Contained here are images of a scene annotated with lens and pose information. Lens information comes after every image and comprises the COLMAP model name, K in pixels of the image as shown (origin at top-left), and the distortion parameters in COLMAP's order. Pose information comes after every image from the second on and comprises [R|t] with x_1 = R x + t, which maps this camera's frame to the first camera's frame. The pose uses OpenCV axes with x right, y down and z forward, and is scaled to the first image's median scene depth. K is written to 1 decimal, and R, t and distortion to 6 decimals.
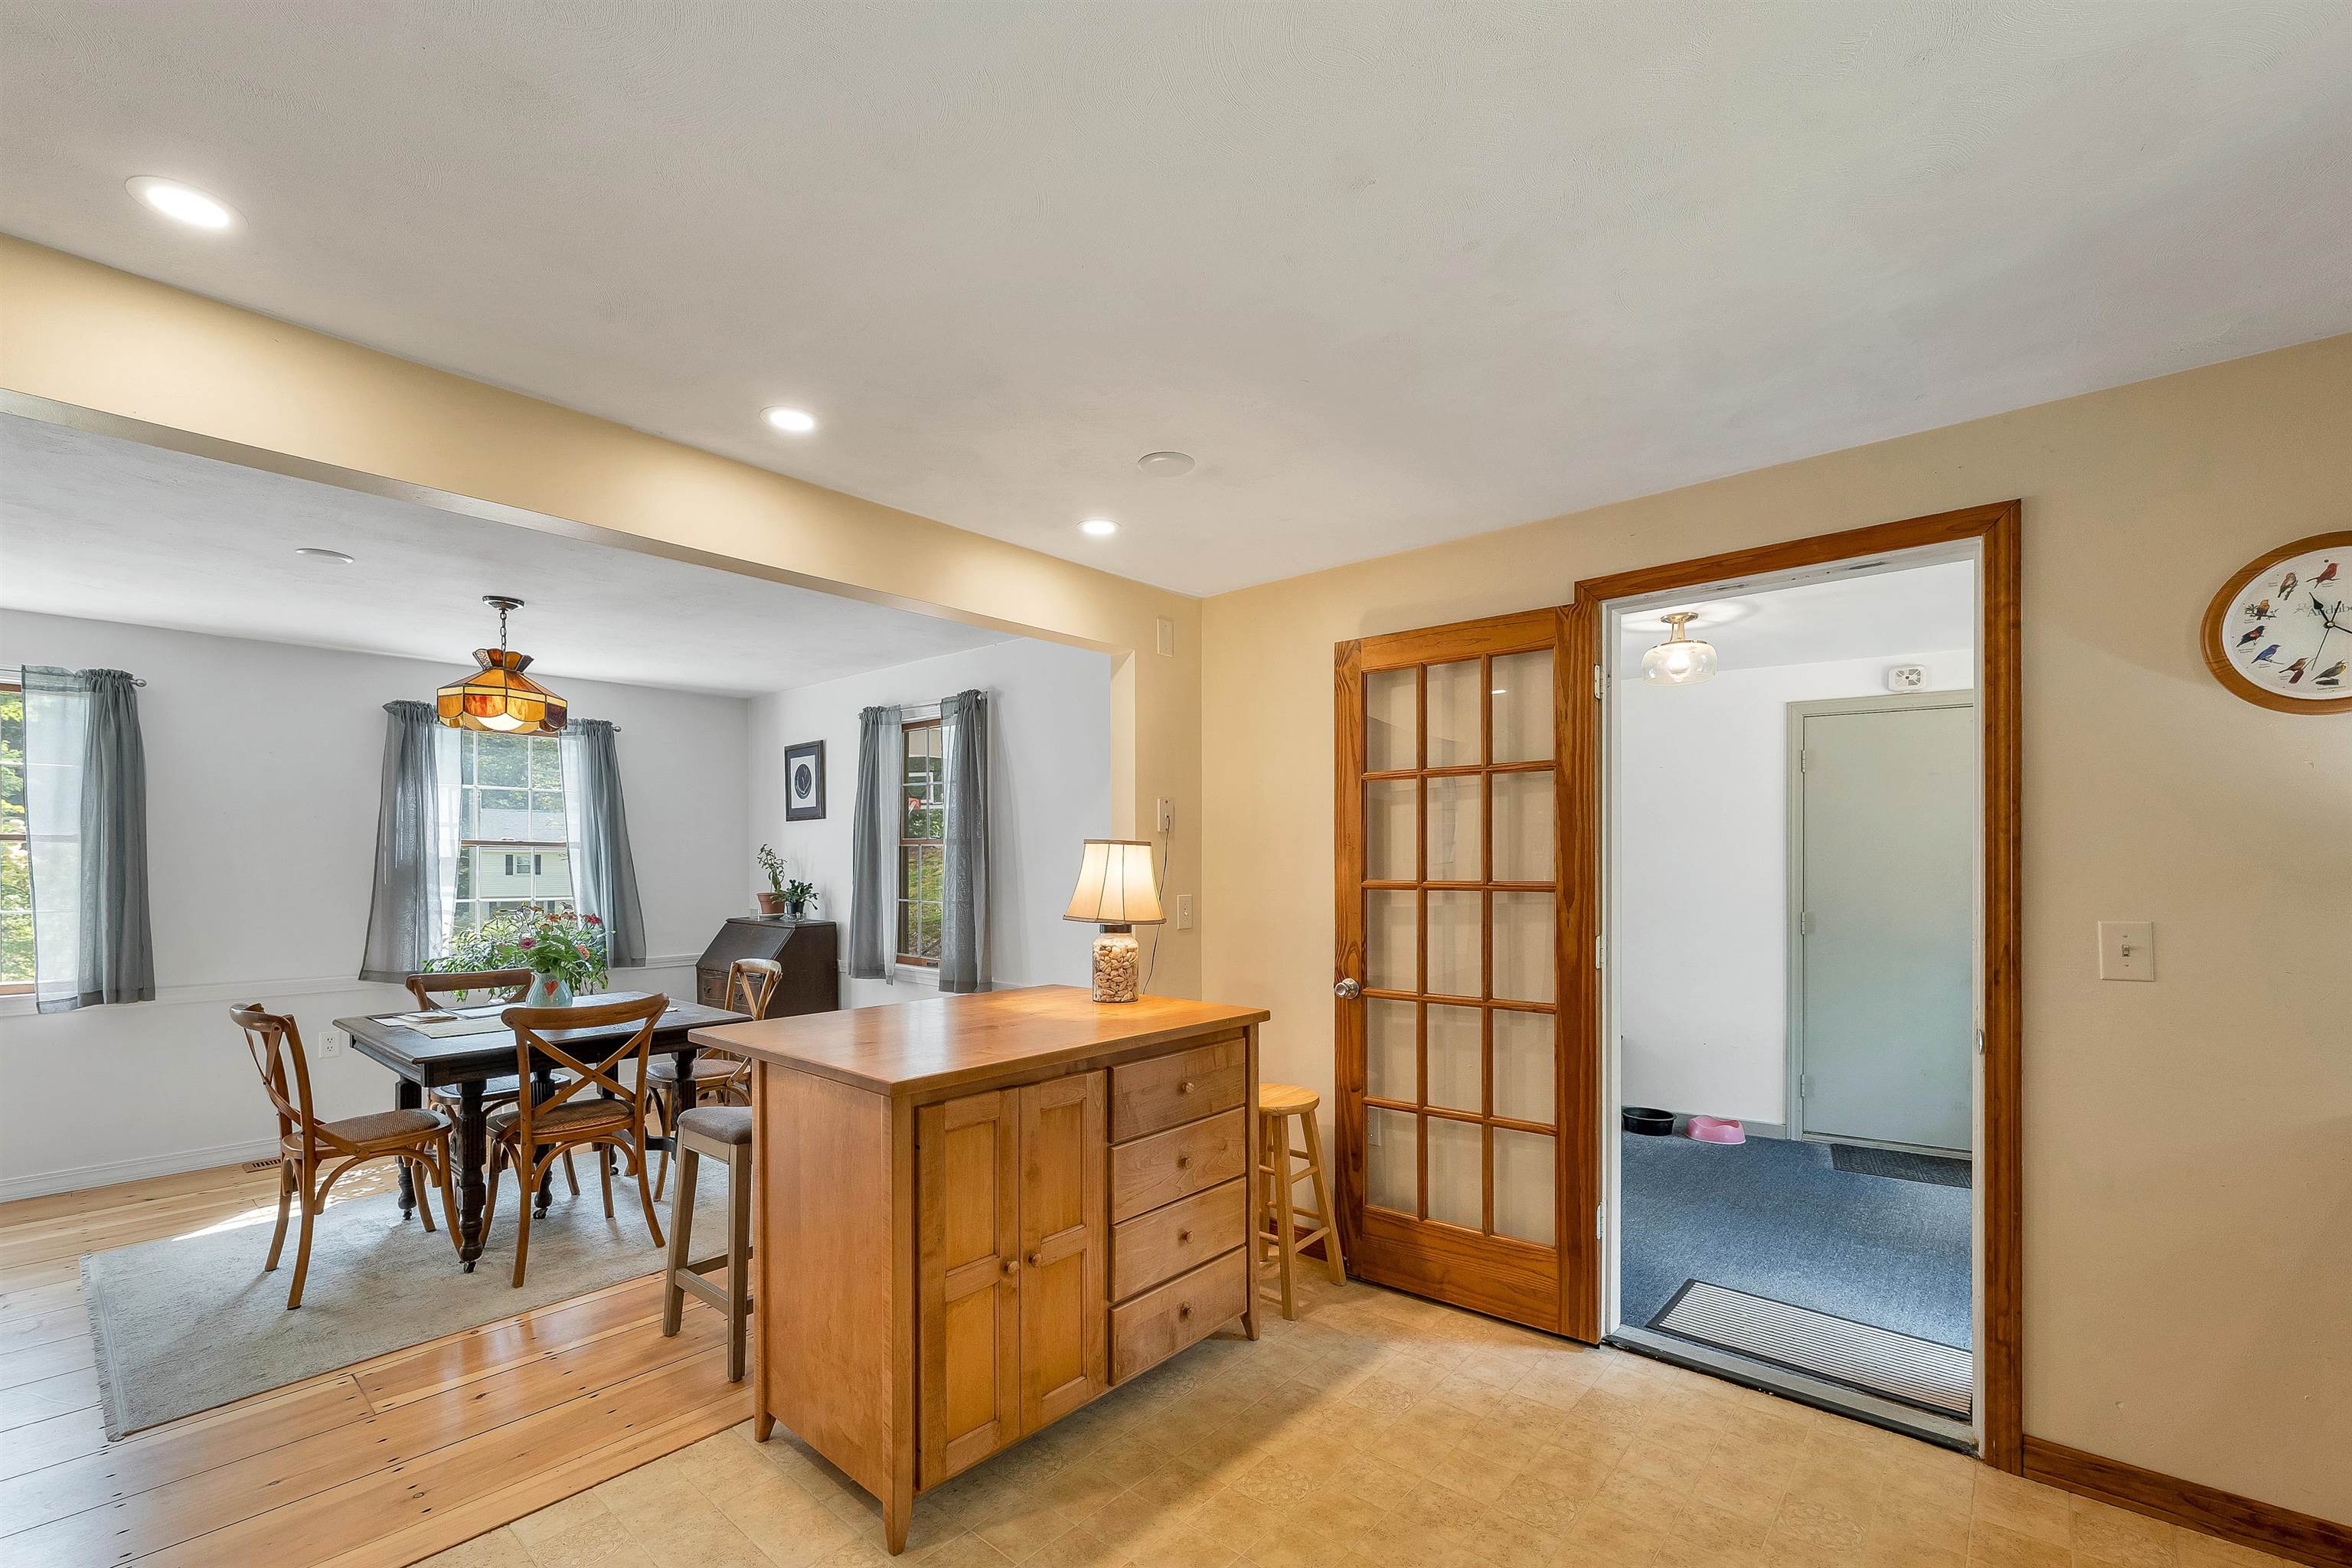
lens RADIAL K [[1008.7, 0, 1203.8], [0, 1008.7, 850.5], [0, 0, 1]] dist [0.013265, 0.000003]
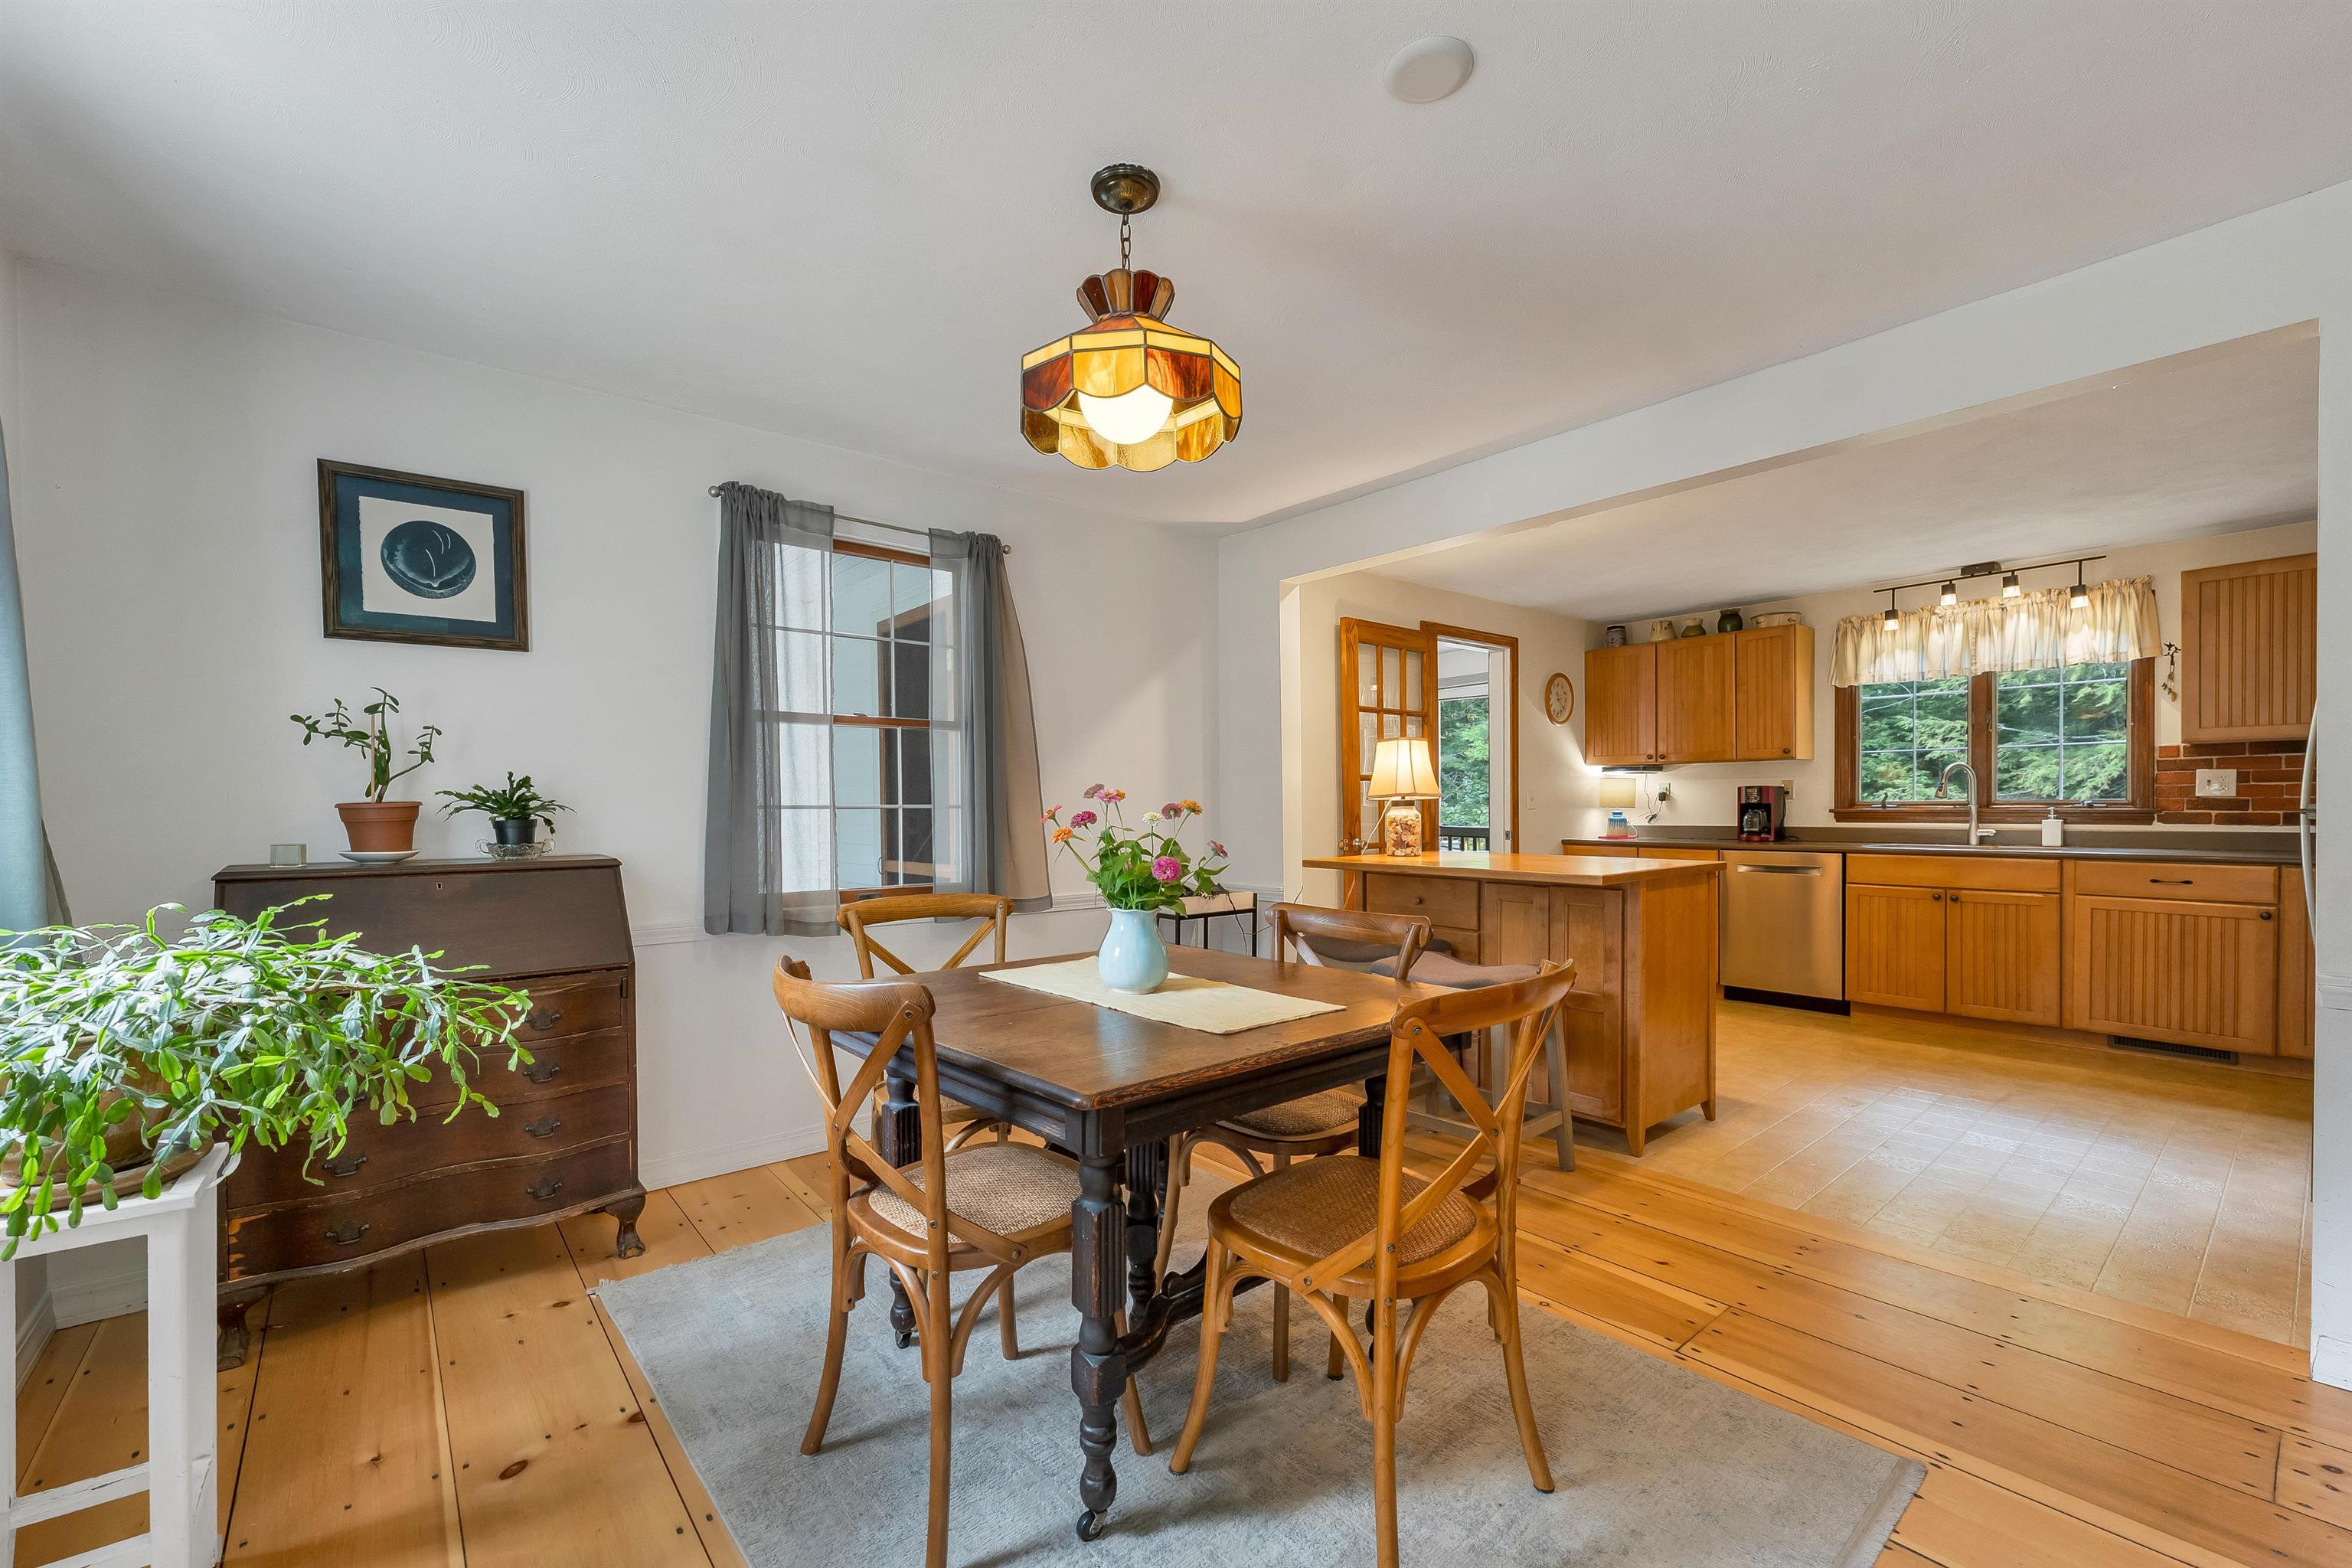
lens RADIAL K [[963.5, 0, 1163.2], [0, 963.5, 811.7], [0, 0, 1]] dist [0.000745, -0.000090]
pose [[0.170807, -0.005610, 0.985288, -1.488821], [0.001594, 0.999984, 0.005417, 0.085004], [-0.985303, 0.000645, 0.170814, 1.148291]]
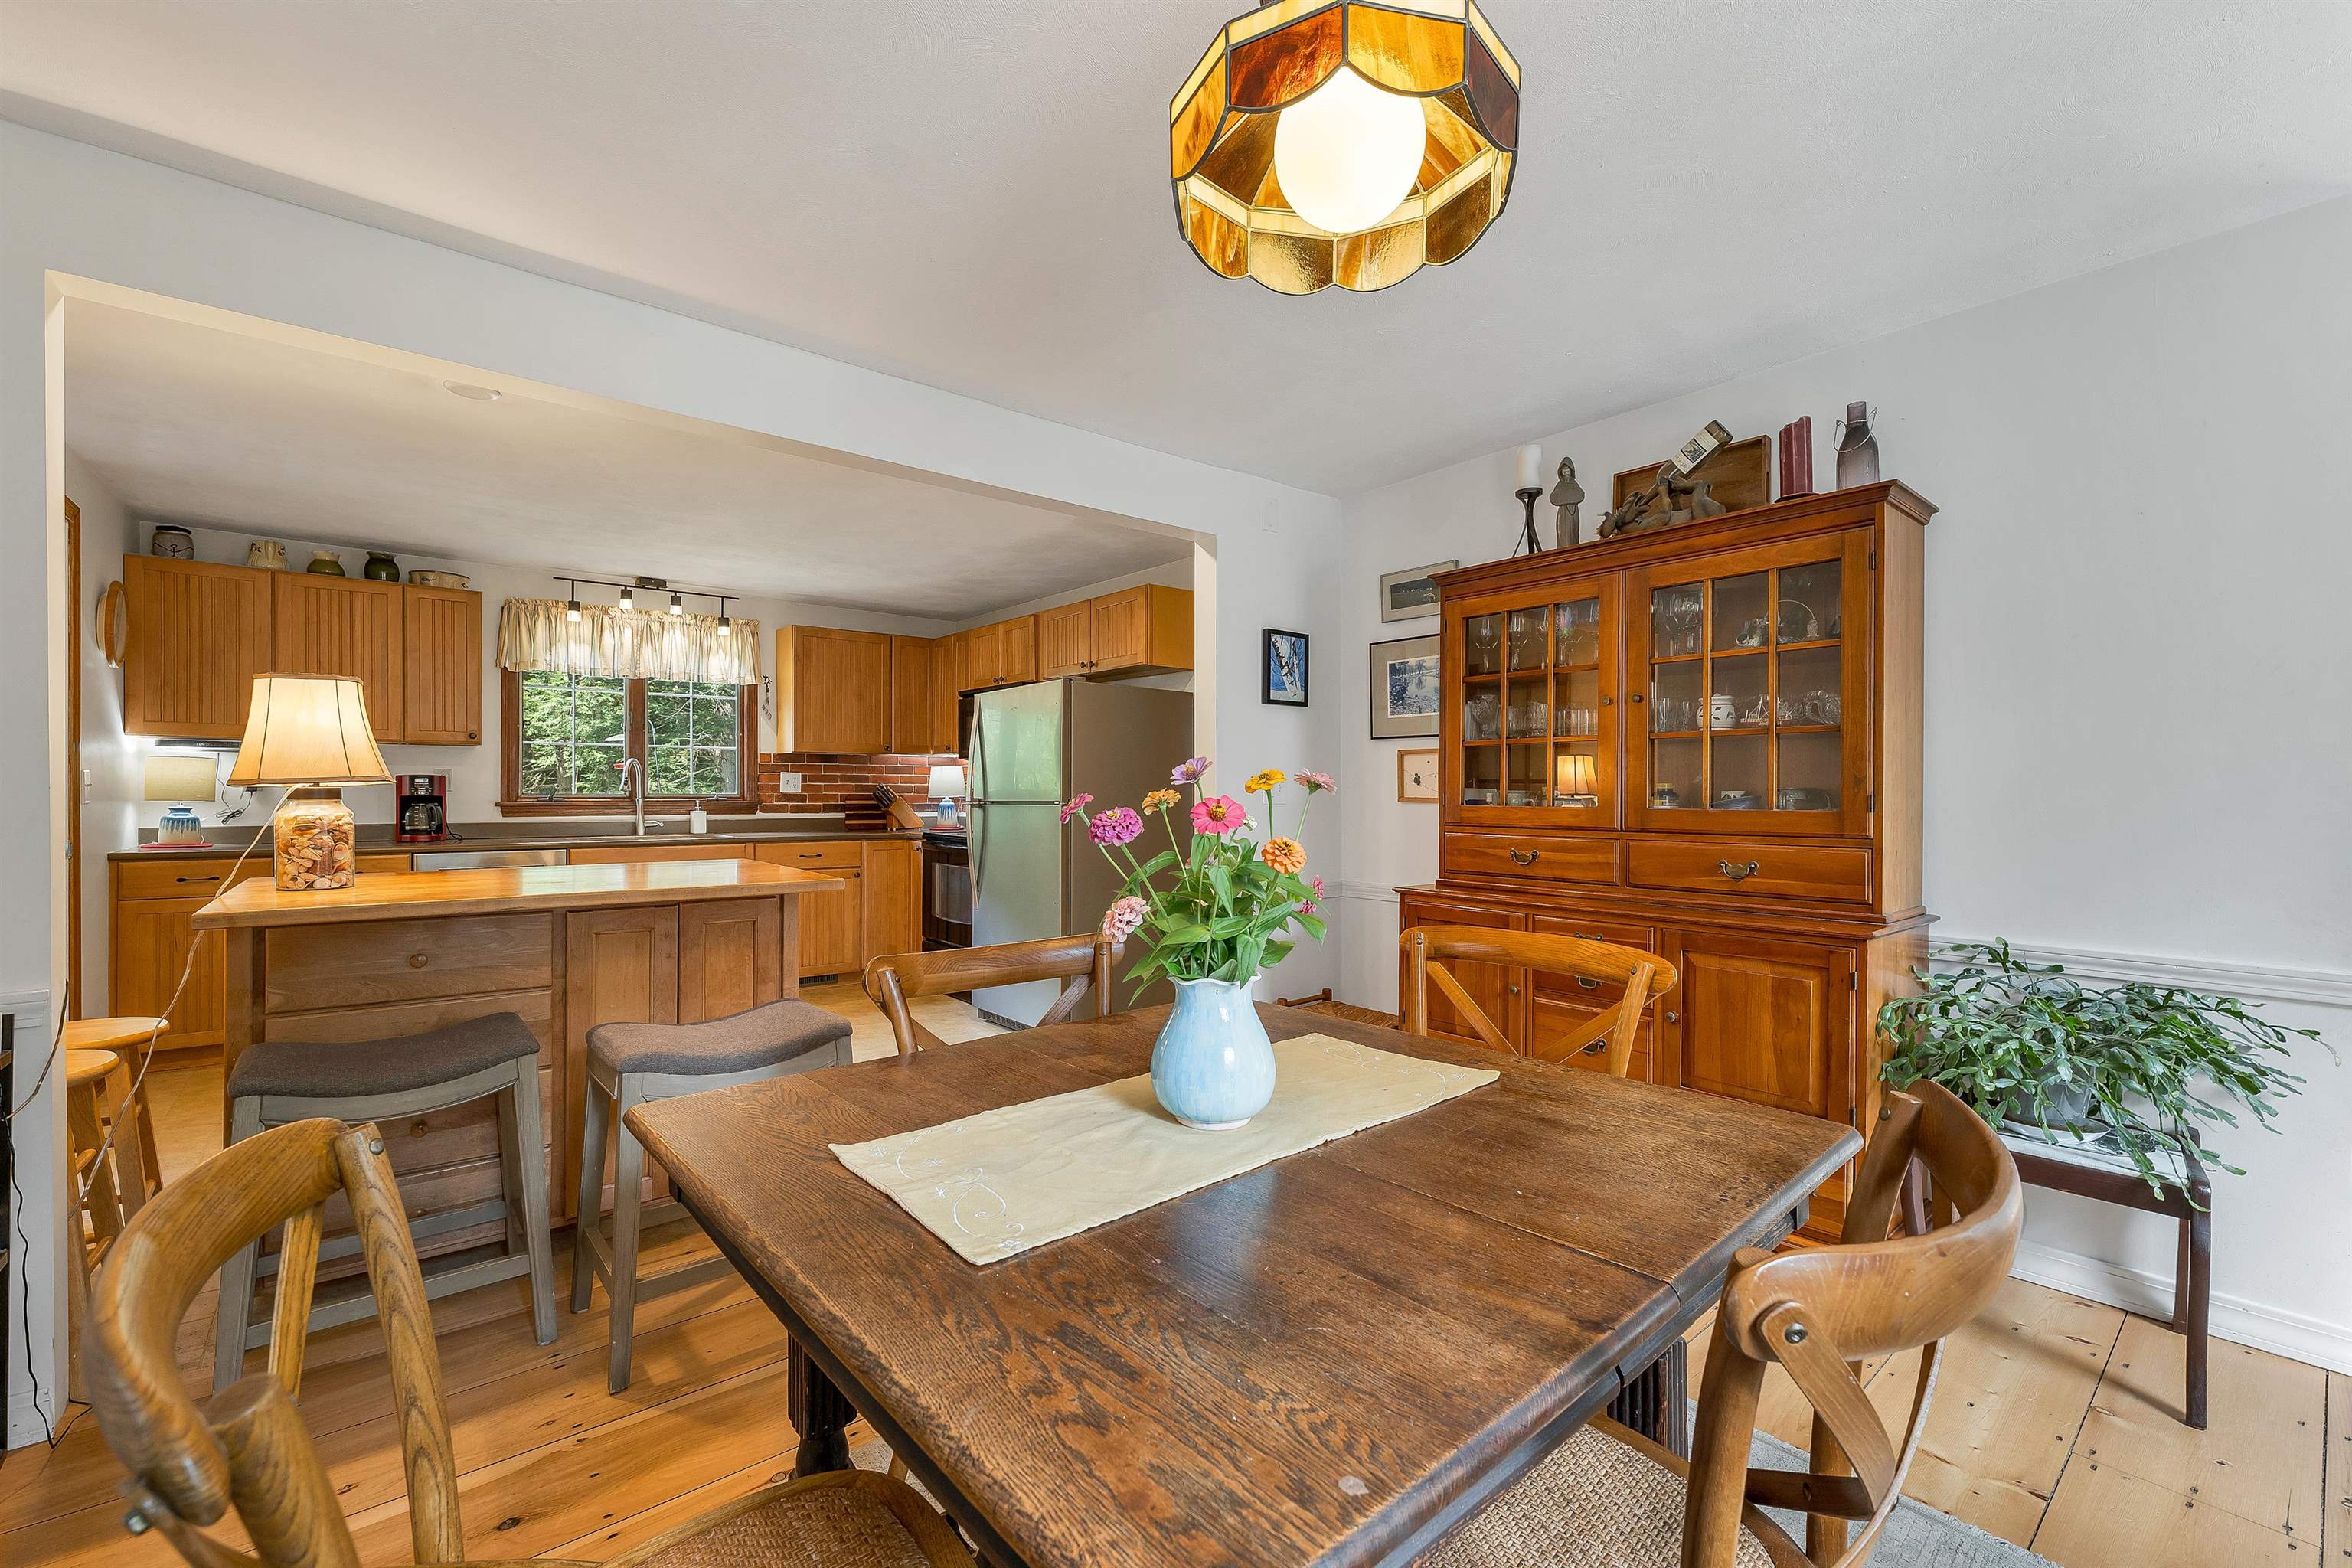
lens RADIAL K [[966.3, 0, 1174.9], [0, 966.3, 800.0], [0, 0, 1]] dist [0.000190, -0.000039]
pose [[-0.985203, -0.000112, 0.171390, -0.884274], [0.000296, 0.999997, 0.002353, 0.083943], [-0.171390, 0.002369, -0.985200, 1.681054]]
